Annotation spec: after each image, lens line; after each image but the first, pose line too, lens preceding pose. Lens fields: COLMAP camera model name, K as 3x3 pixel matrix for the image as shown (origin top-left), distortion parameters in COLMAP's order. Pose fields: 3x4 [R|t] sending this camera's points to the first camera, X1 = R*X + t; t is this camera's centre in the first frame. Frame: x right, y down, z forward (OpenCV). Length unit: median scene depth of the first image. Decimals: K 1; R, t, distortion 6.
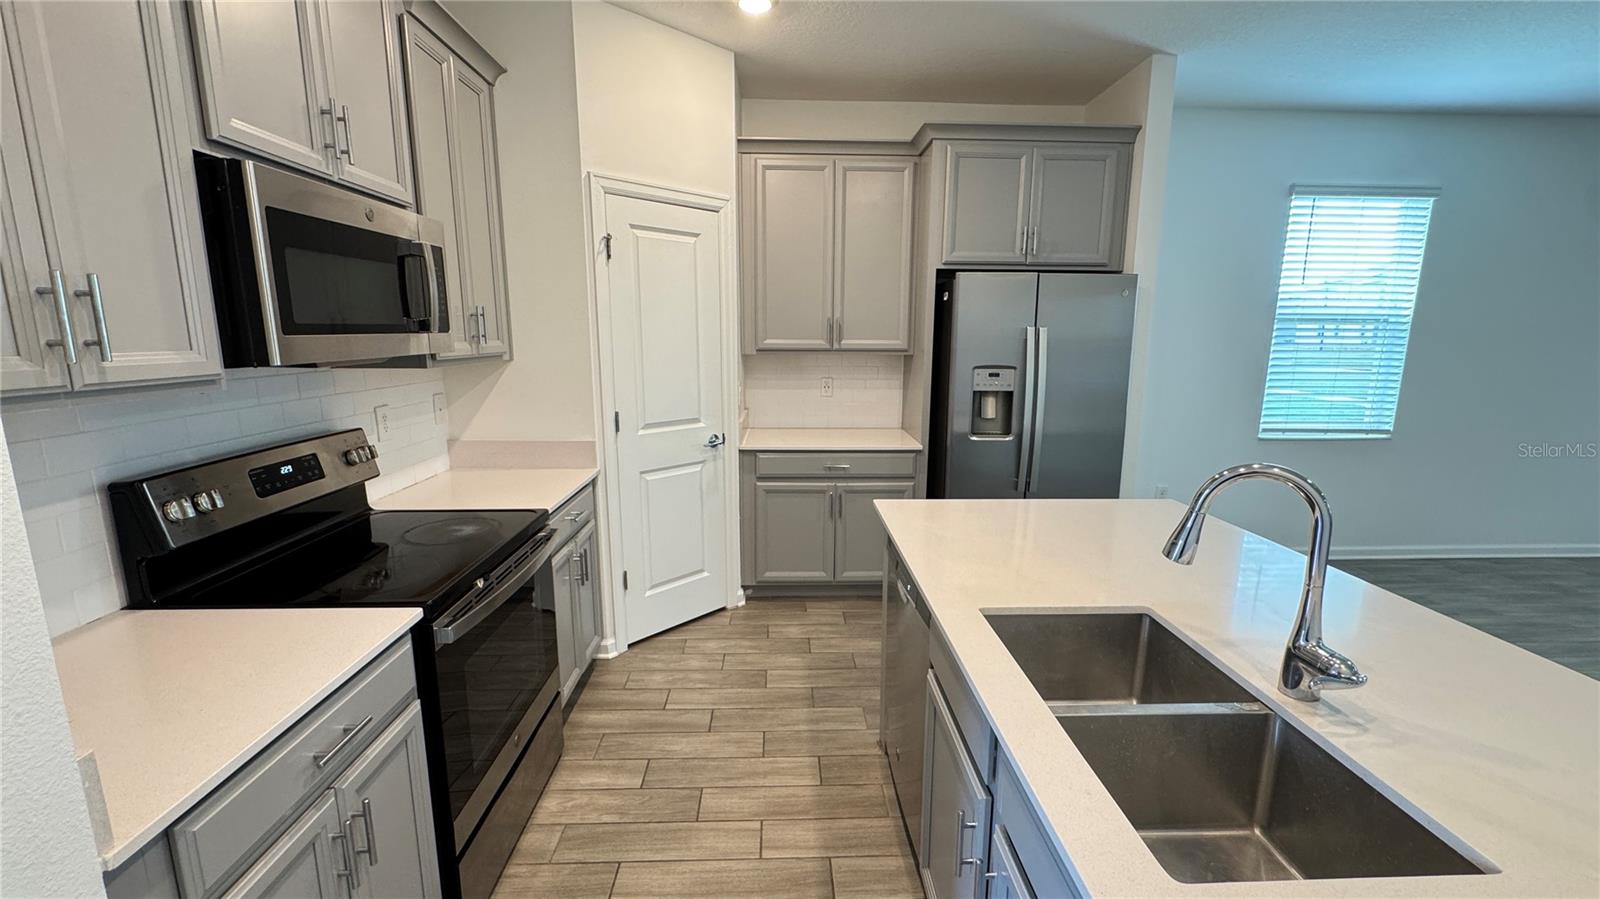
lens RADIAL K [[644.4, 0, 801.2], [0, 644.4, 449.9], [0, 0, 1]] dist [-0.001336, -0.000121]
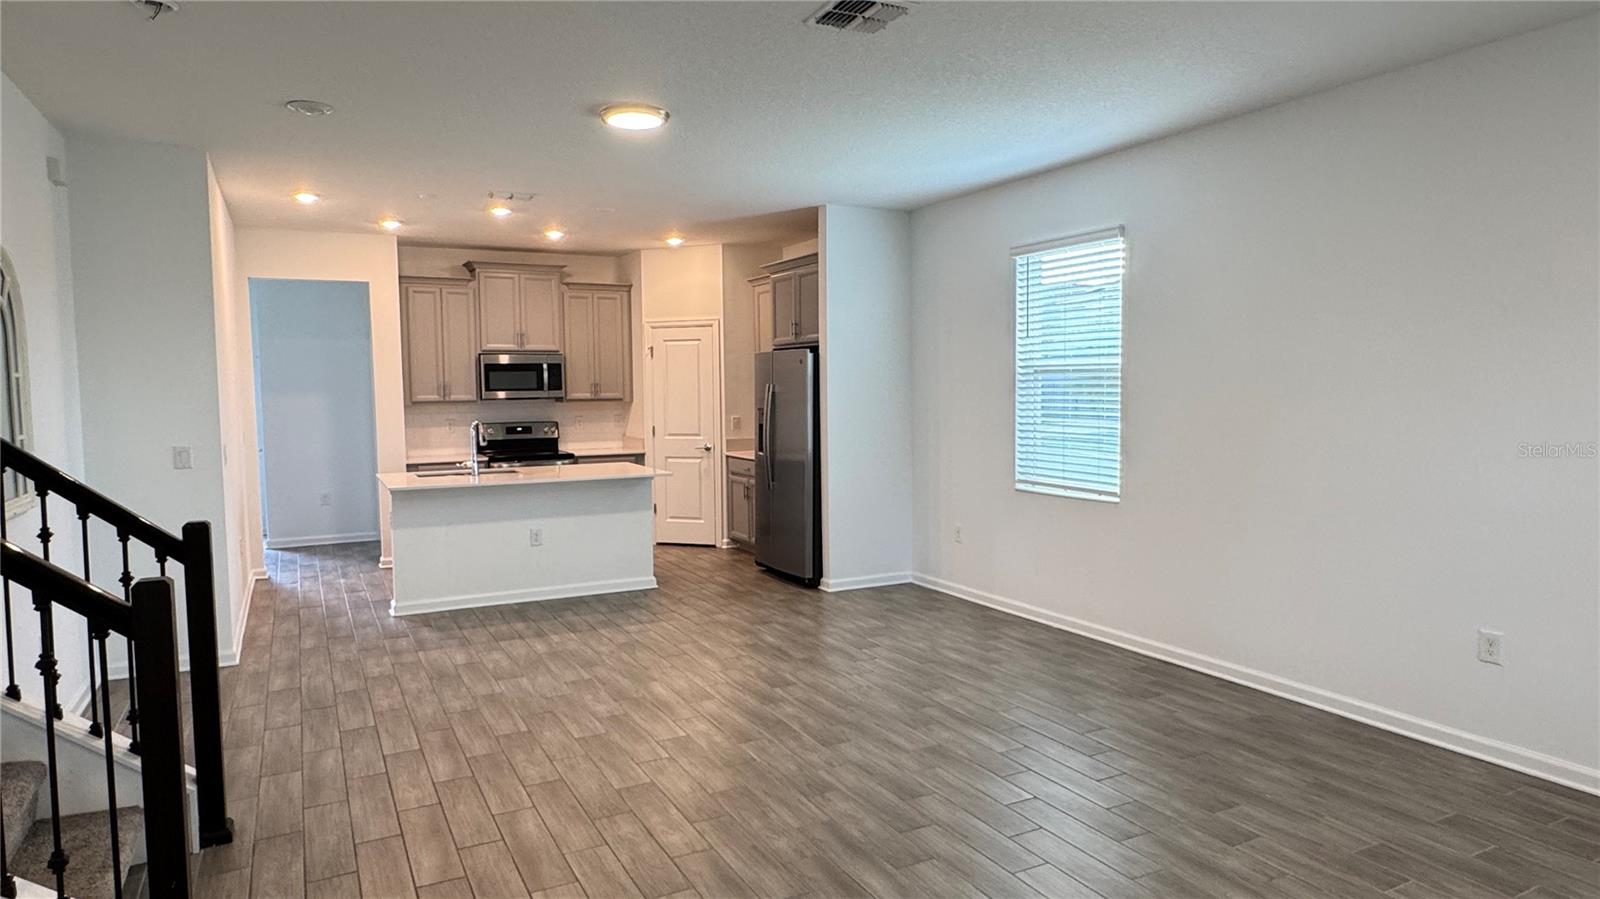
lens RADIAL K [[975.8, 0, 803.3], [0, 975.8, 451.7], [0, 0, 1]] dist [-0.006737, 0.000264]
pose [[0.424751, 0.051937, -0.903819, 2.465954], [-0.152639, 0.988169, -0.014949, -0.001624], [0.892350, 0.144307, 0.427654, 0.057984]]
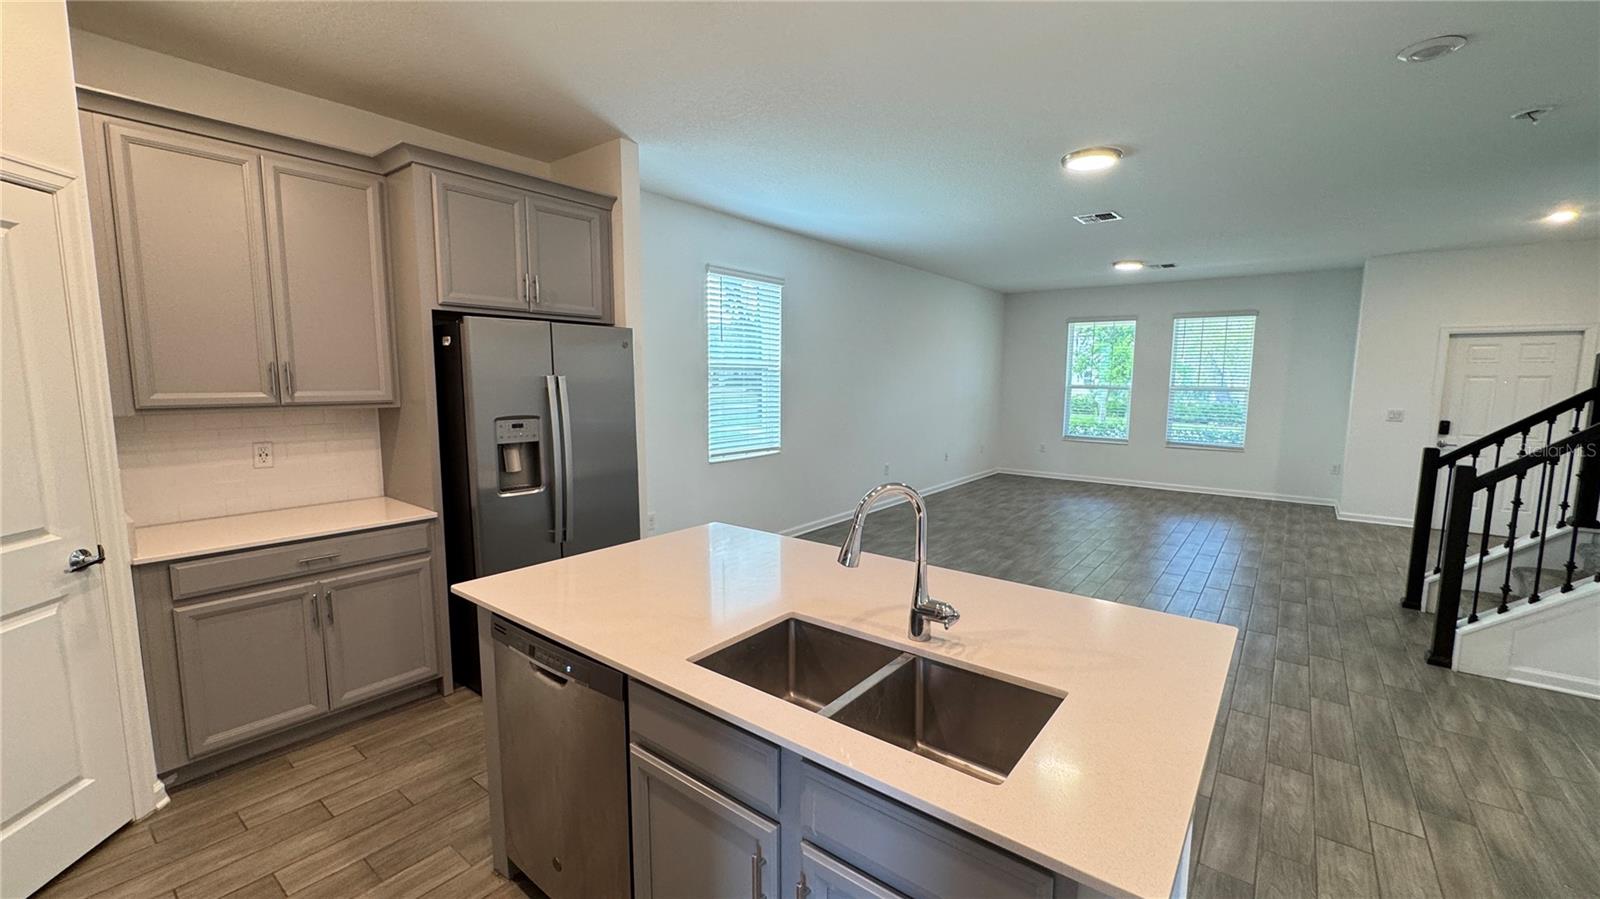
lens RADIAL K [[644.4, 0, 802.3], [0, 644.4, 449.8], [0, 0, 1]] dist [-0.001336, -0.000121]
pose [[0.641081, -0.089828, 0.762198, -0.151073], [0.137011, 0.990568, 0.001503, -0.024834], [-0.755144, 0.103466, 0.647342, 0.074009]]
